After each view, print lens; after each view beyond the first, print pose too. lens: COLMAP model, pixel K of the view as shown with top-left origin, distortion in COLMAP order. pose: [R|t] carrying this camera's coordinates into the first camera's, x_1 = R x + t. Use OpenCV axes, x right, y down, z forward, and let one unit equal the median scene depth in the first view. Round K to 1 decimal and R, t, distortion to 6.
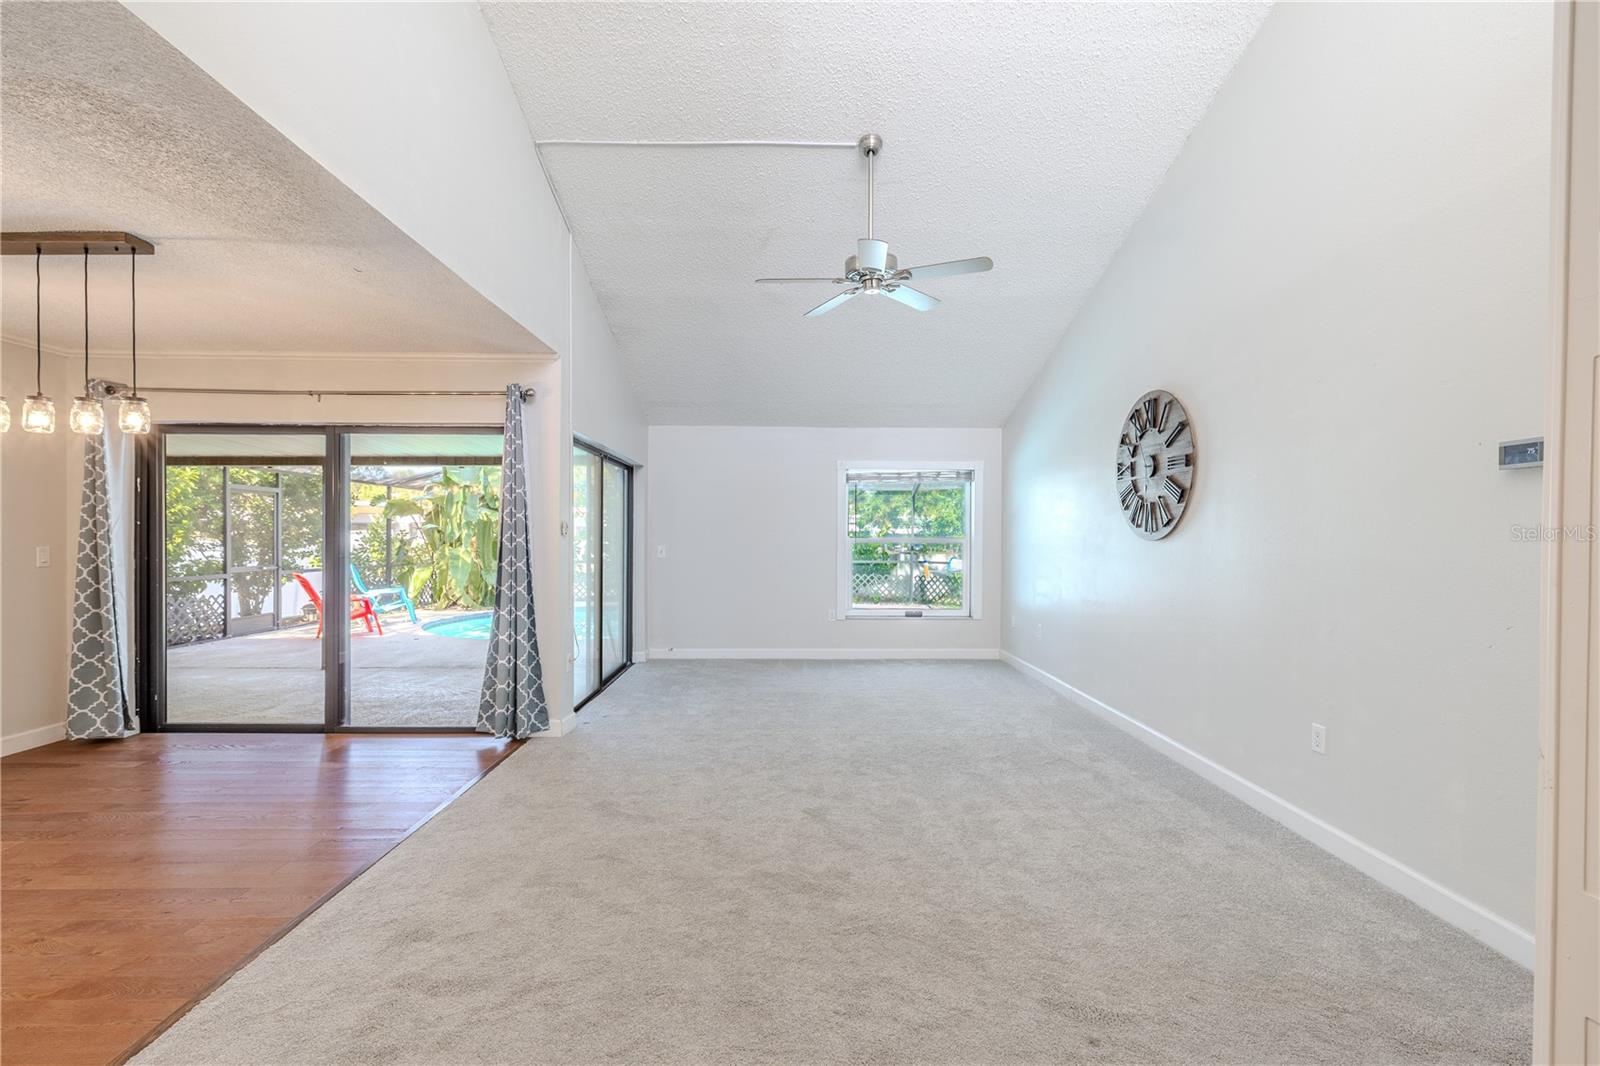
lens RADIAL K [[713.2, 0, 800.8], [0, 713.2, 539.4], [0, 0, 1]] dist [0.000494, 0.000182]
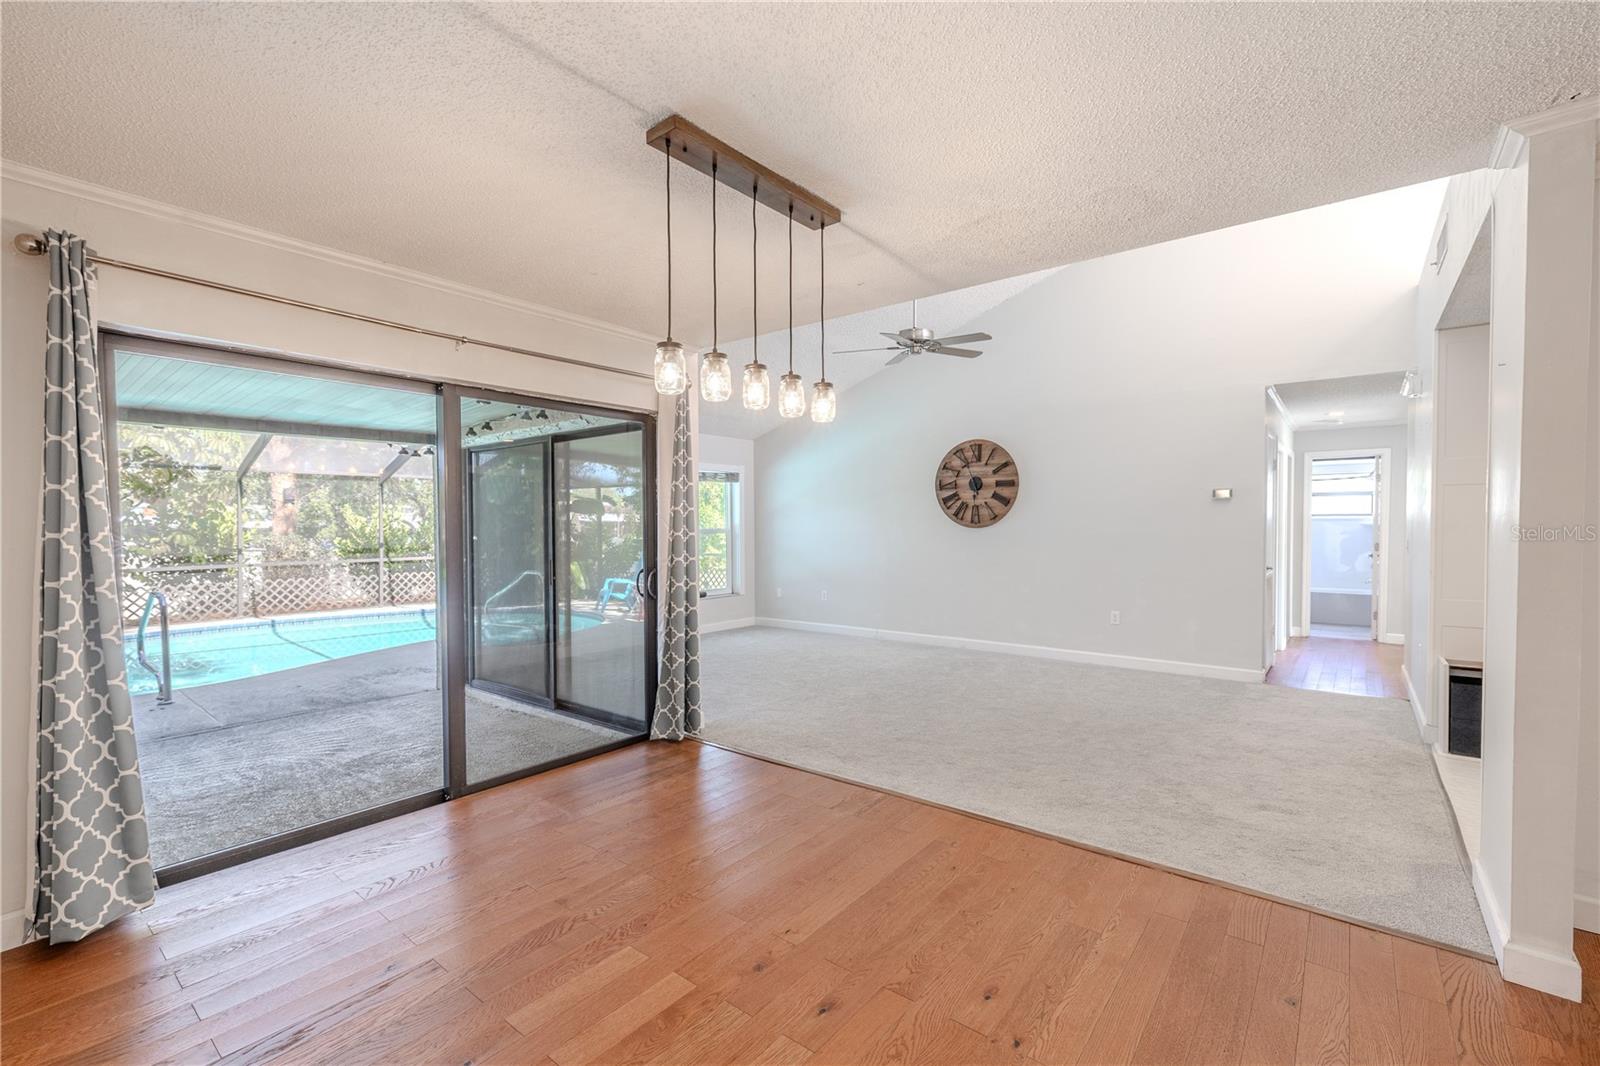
lens RADIAL K [[690.9, 0, 798.9], [0, 690.9, 541.6], [0, 0, 1]] dist [0.000878, 0.000012]
pose [[0.638323, -0.025104, 0.769359, -1.041881], [0.012921, 0.999677, 0.021899, -0.008228], [-0.769660, -0.004038, 0.638441, 0.279163]]
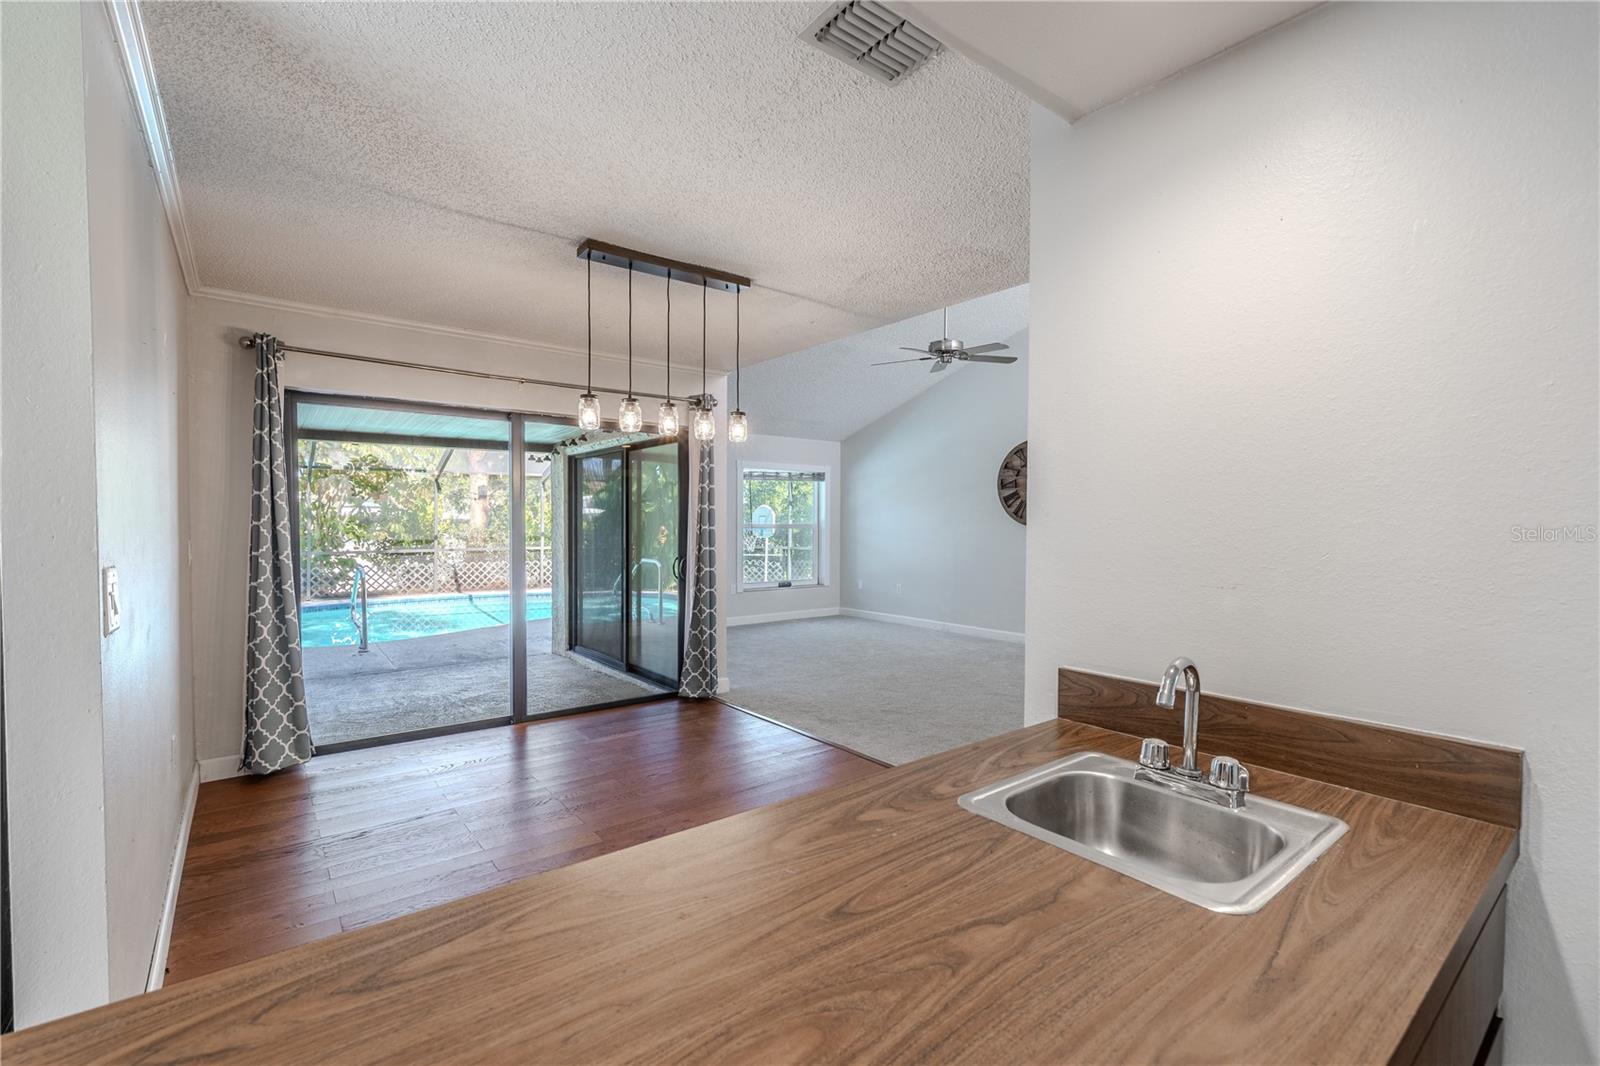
lens RADIAL K [[701.1, 0, 799.2], [0, 701.1, 541.6], [0, 0, 1]] dist [0.000942, 0.000308]
pose [[0.798757, -0.017223, 0.601408, -0.989059], [0.002237, 0.999668, 0.025657, -0.006485], [-0.601650, -0.019149, 0.798530, -0.014337]]
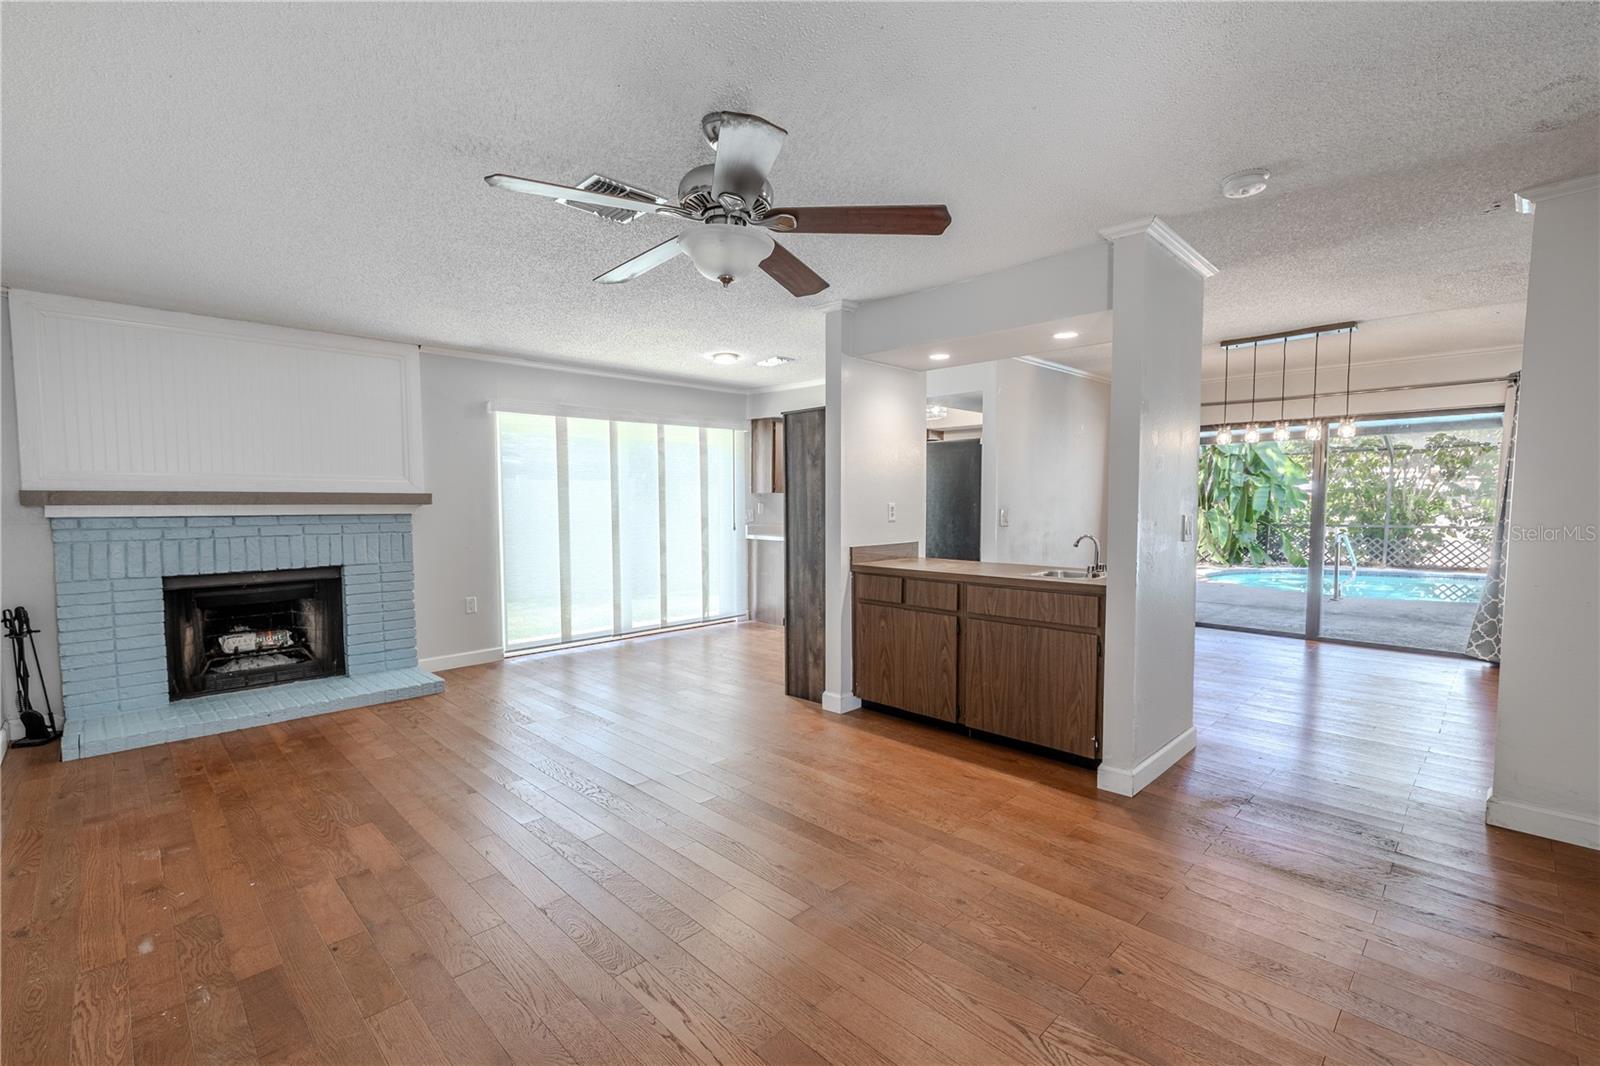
lens RADIAL K [[701.1, 0, 799.2], [0, 701.1, 541.6], [0, 0, 1]] dist [0.000942, 0.000308]
pose [[0.689572, 0.039208, -0.723155, -0.387619], [0.000877, 0.998488, 0.054972, 0.002946], [0.724216, -0.038541, 0.688495, -0.700922]]
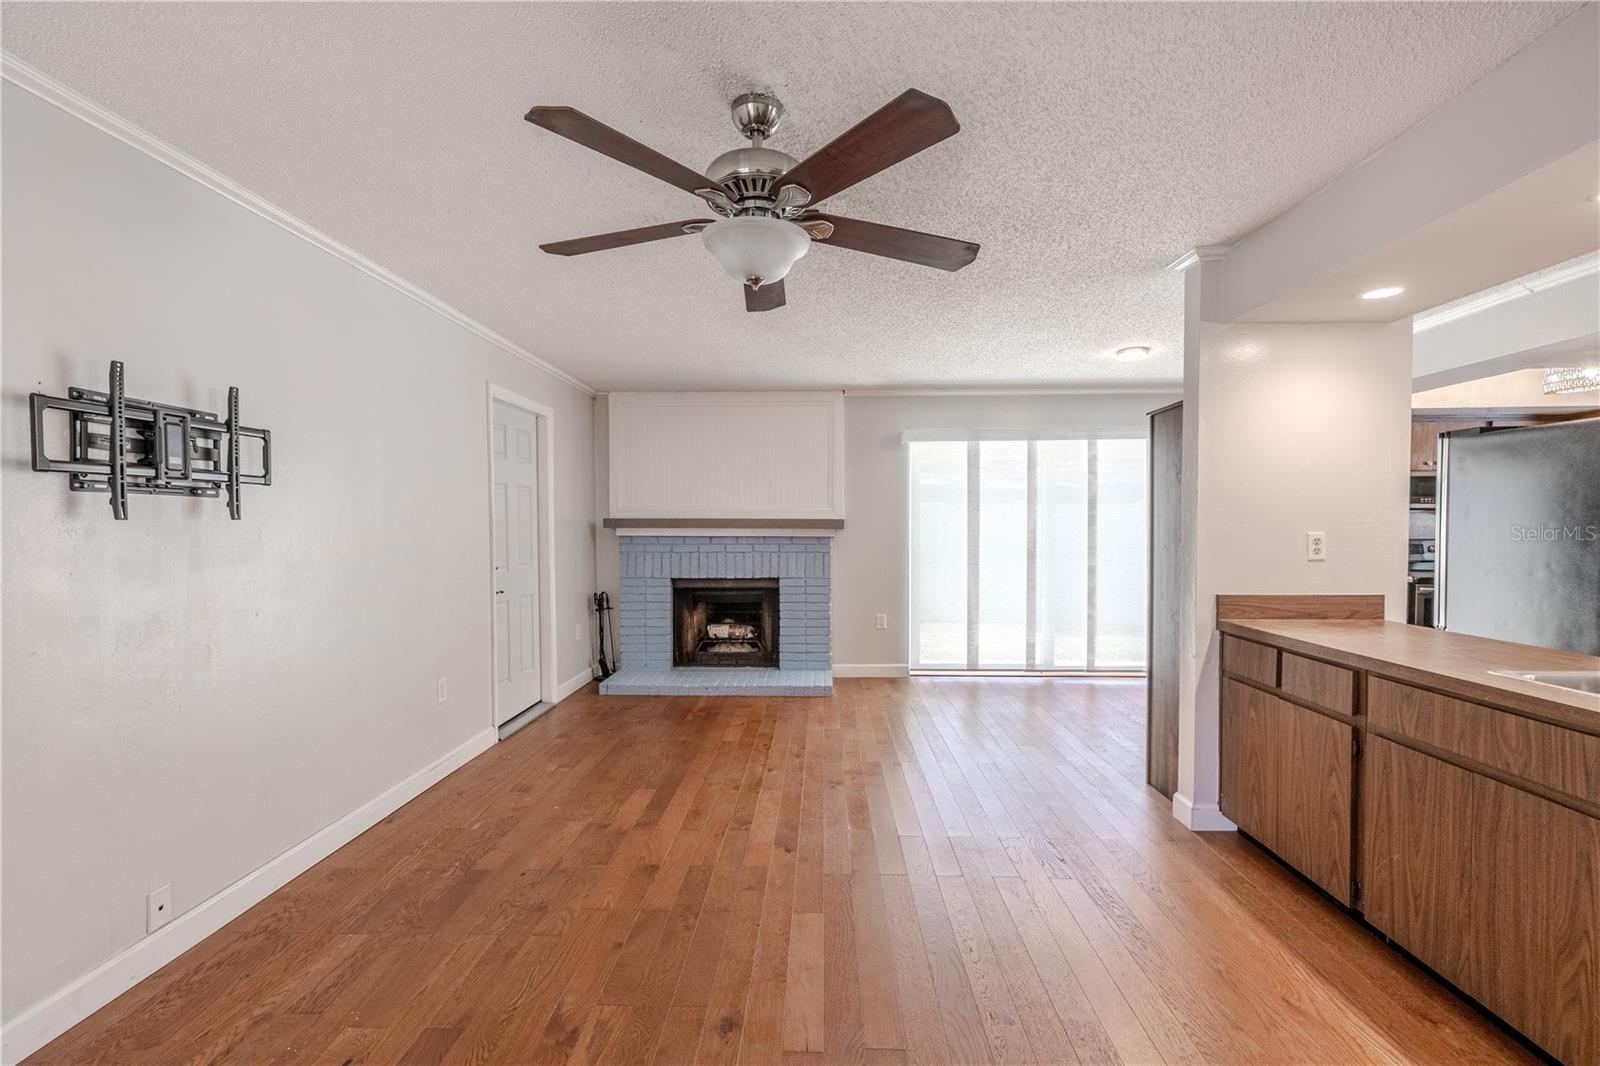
lens RADIAL K [[686.2, 0, 802.0], [0, 686.2, 541.4], [0, 0, 1]] dist [-0.001031, 0.000390]
pose [[-0.053783, 0.023084, -0.998286, -0.359198], [-0.004457, 0.999717, 0.023358, -0.001390], [0.998543, 0.005706, -0.053664, -0.347388]]
